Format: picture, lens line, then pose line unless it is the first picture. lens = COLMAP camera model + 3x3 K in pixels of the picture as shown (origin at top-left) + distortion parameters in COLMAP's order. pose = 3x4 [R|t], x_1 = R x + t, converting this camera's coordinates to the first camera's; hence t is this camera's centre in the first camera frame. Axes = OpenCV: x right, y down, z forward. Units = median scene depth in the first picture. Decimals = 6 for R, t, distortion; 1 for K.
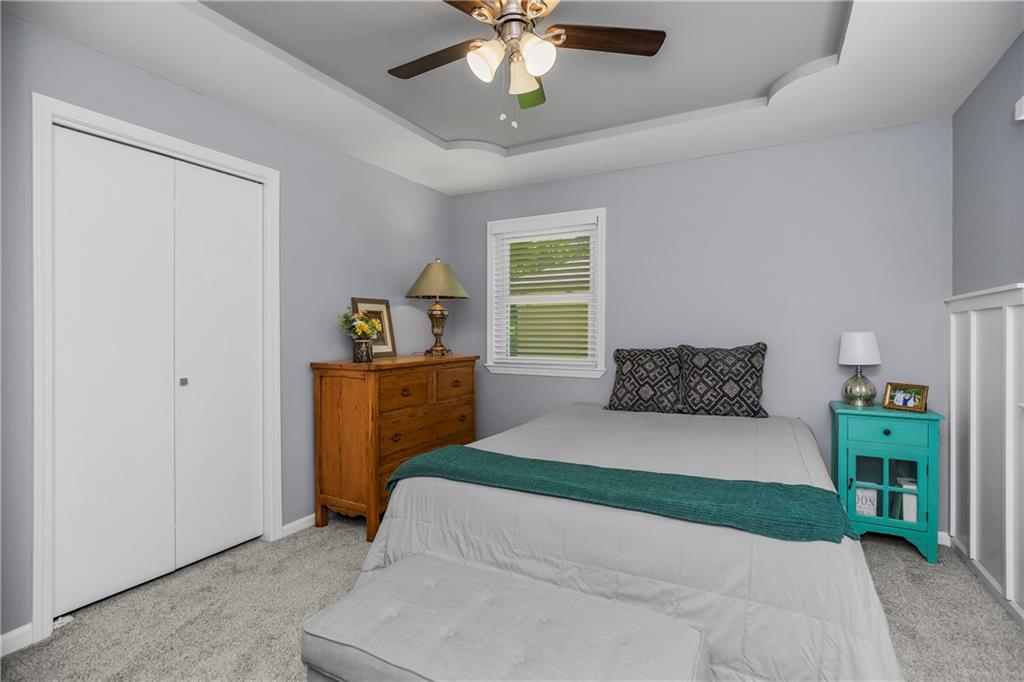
lens RADIAL K [[478.1, 0, 517.9], [0, 478.1, 336.3], [0, 0, 1]] dist [-0.004302, 0.000918]
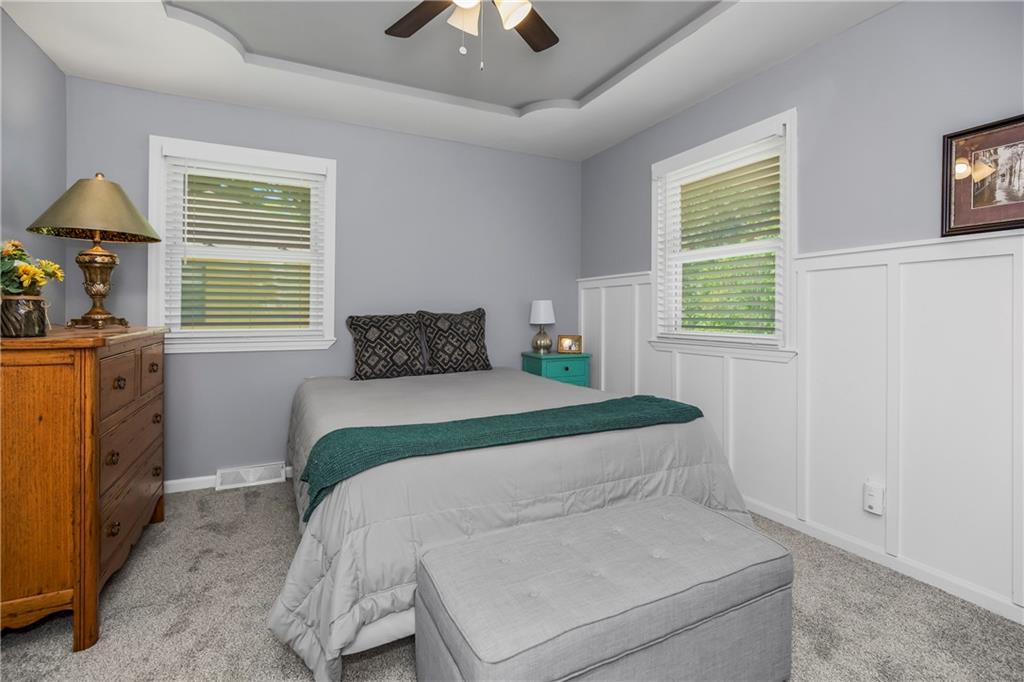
lens RADIAL K [[478.1, 0, 532.3], [0, 478.1, 313.8], [0, 0, 1]] dist [-0.004302, 0.000918]
pose [[0.578910, -0.002612, 0.815387, -0.392969], [0.002997, 0.999995, 0.001075, 0.025844], [-0.815386, 0.001822, 0.578915, 0.195942]]
